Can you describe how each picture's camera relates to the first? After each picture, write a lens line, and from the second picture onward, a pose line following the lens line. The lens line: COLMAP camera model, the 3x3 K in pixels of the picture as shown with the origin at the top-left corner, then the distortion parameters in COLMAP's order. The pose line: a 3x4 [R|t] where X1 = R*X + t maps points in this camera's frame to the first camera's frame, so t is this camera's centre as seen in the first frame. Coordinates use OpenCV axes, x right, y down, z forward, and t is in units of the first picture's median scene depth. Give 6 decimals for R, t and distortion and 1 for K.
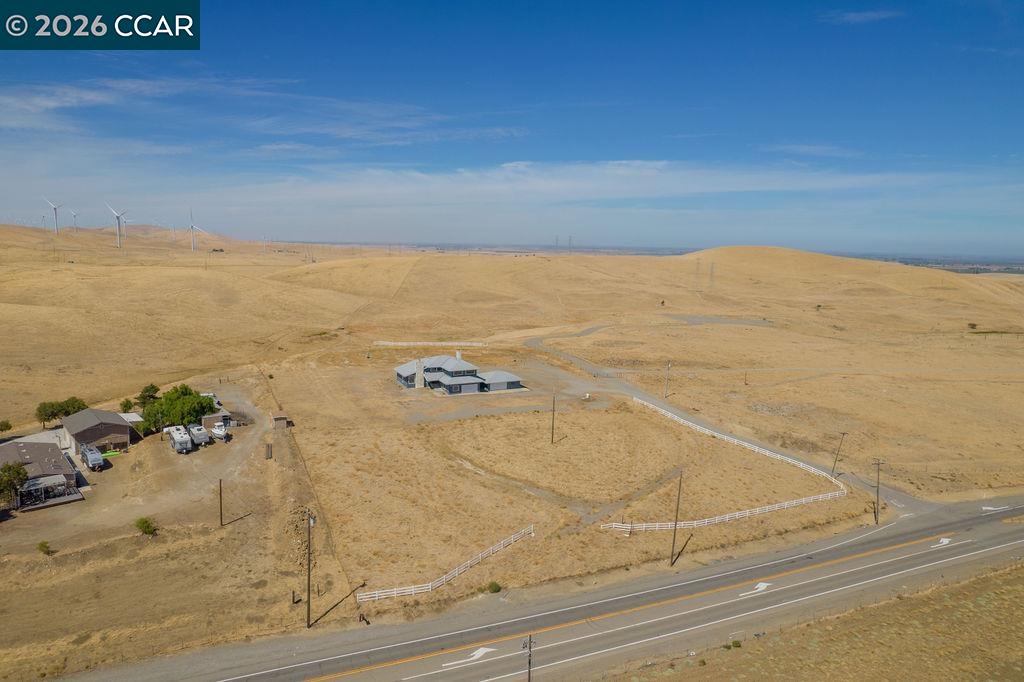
lens RADIAL K [[679.2, 0, 516.6], [0, 679.2, 339.5], [0, 0, 1]] dist [-0.069499, 0.064802]
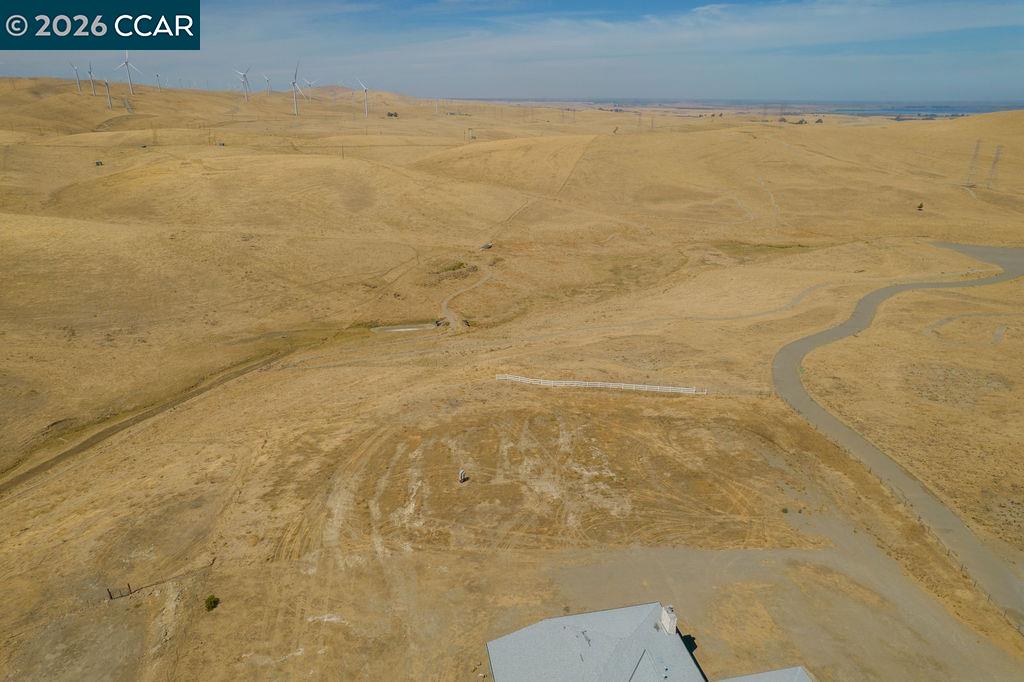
lens RADIAL K [[658.3, 0, 512.0], [0, 658.3, 341.0], [0, 0, 1]] dist [-0.075837, 0.070286]
pose [[0.965610, 0.076740, -0.248412, -0.032784], [-0.021381, 0.975650, 0.218289, -0.069590], [0.259114, -0.205470, 0.943738, 0.245678]]
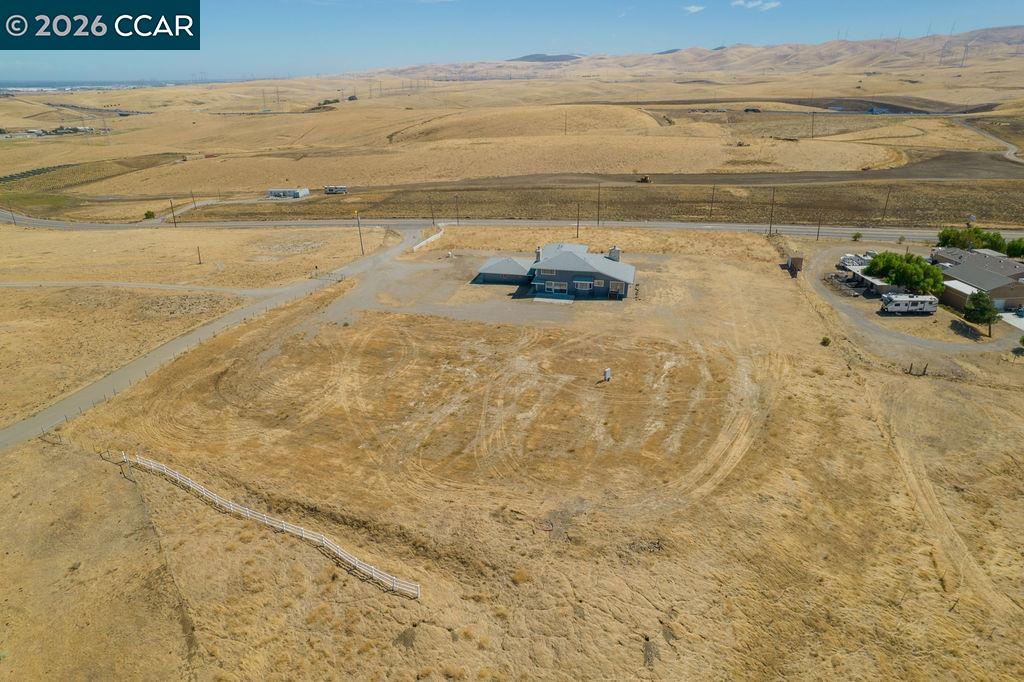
lens RADIAL K [[678.8, 0, 512.0], [0, 678.8, 341.0], [0, 0, 1]] dist [-0.071217, 0.066086]
pose [[-0.787522, -0.245406, 0.565319, -0.166027], [0.077887, 0.870311, 0.486305, -0.082902], [-0.611345, 0.427007, -0.666275, 0.536419]]
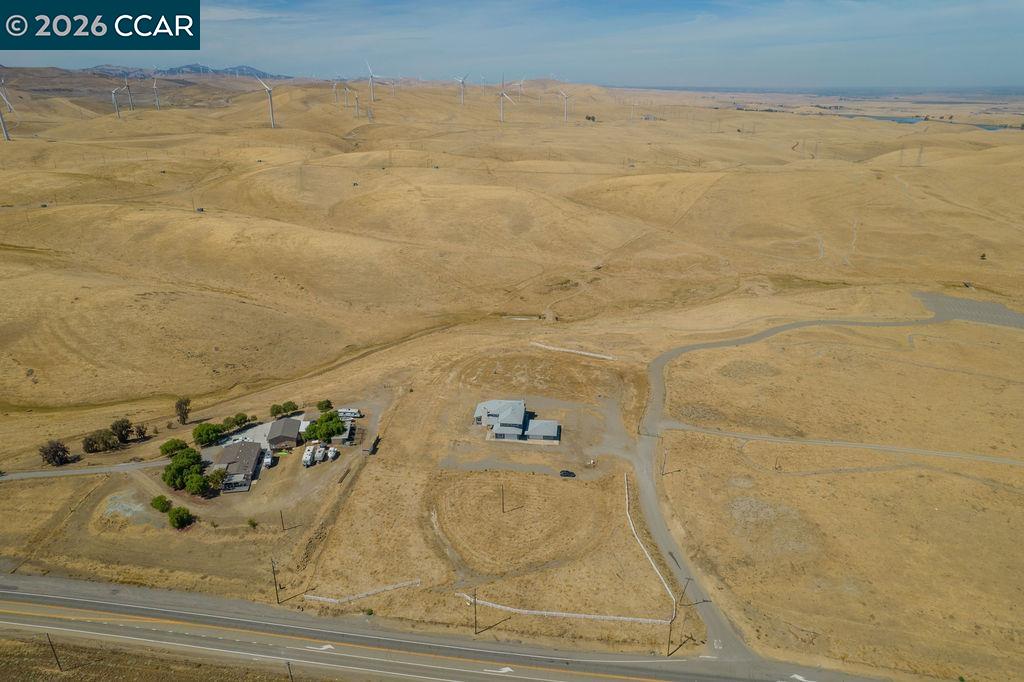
lens RADIAL K [[678.8, 0, 512.0], [0, 678.8, 341.0], [0, 0, 1]] dist [-0.071217, 0.066086]
pose [[0.843066, 0.176999, -0.507849, 0.200252], [-0.057008, 0.968383, 0.242869, -0.151096], [0.534779, -0.175803, 0.826501, -0.037308]]
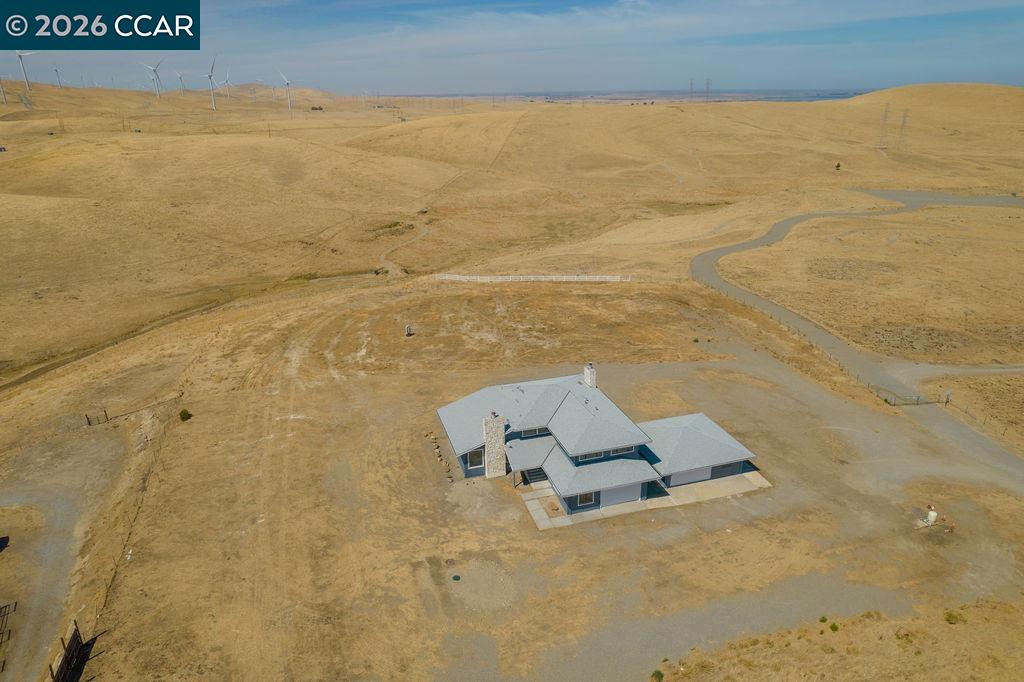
lens RADIAL K [[678.8, 0, 512.0], [0, 678.8, 341.0], [0, 0, 1]] dist [-0.071217, 0.066086]
pose [[0.986020, 0.024603, -0.164800, -0.022971], [0.011073, 0.977177, 0.212136, -0.032038], [0.166258, -0.210995, 0.963244, 0.211161]]
